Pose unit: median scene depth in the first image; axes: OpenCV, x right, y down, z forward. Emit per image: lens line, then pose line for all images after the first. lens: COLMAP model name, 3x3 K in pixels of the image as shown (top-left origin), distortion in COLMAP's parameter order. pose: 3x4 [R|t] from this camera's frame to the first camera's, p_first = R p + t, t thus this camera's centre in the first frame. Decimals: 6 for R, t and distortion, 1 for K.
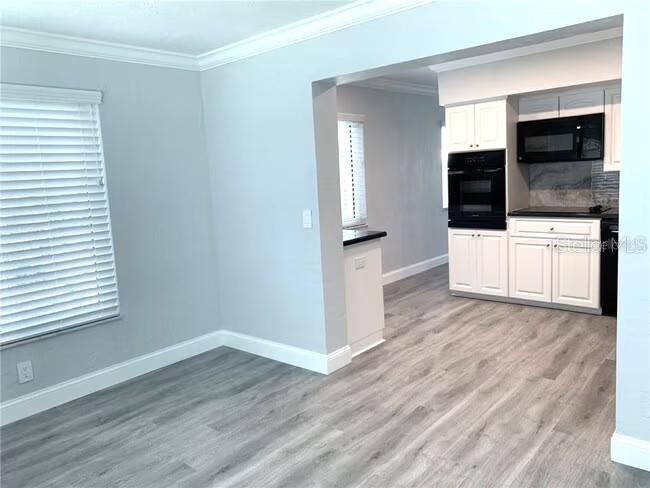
lens RADIAL K [[501.0, 0, 324.1], [0, 501.0, 237.9], [0, 0, 1]] dist [0.034193, -0.031871]
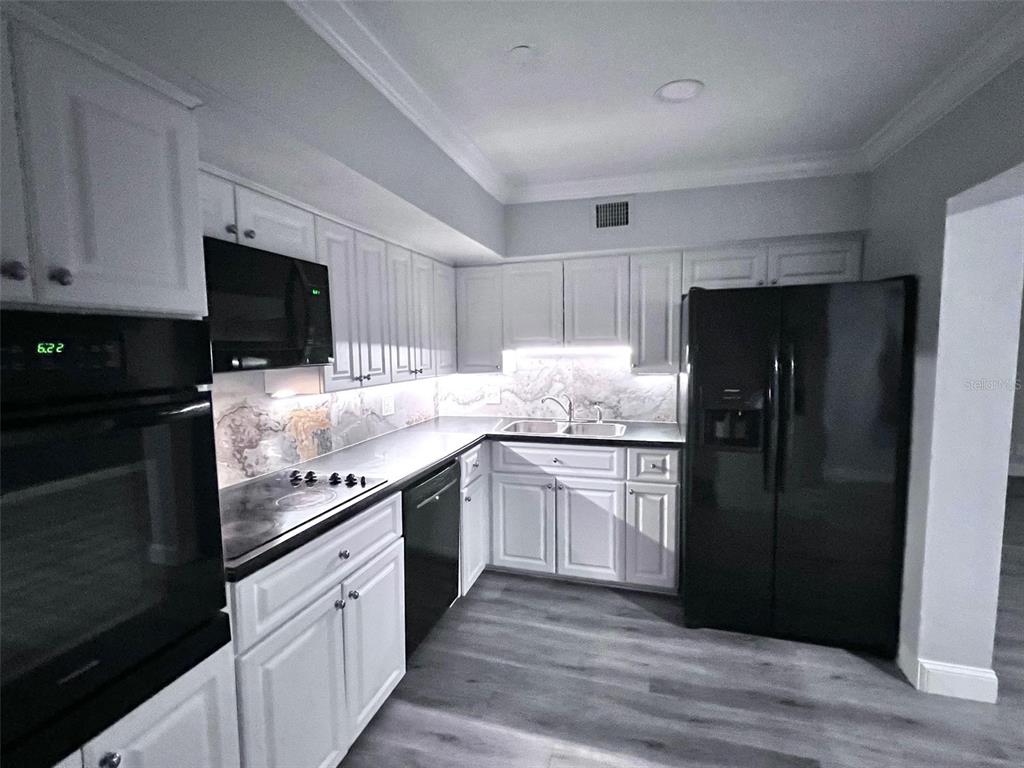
lens RADIAL K [[461.2, 0, 509.7], [0, 461.2, 383.7], [0, 0, 1]] dist [0.001513, 0.000138]
pose [[-0.409931, -0.016791, 0.911962, 0.104760], [0.154546, 0.984096, 0.087588, -0.151123], [-0.898928, 0.176845, -0.400817, 1.018053]]
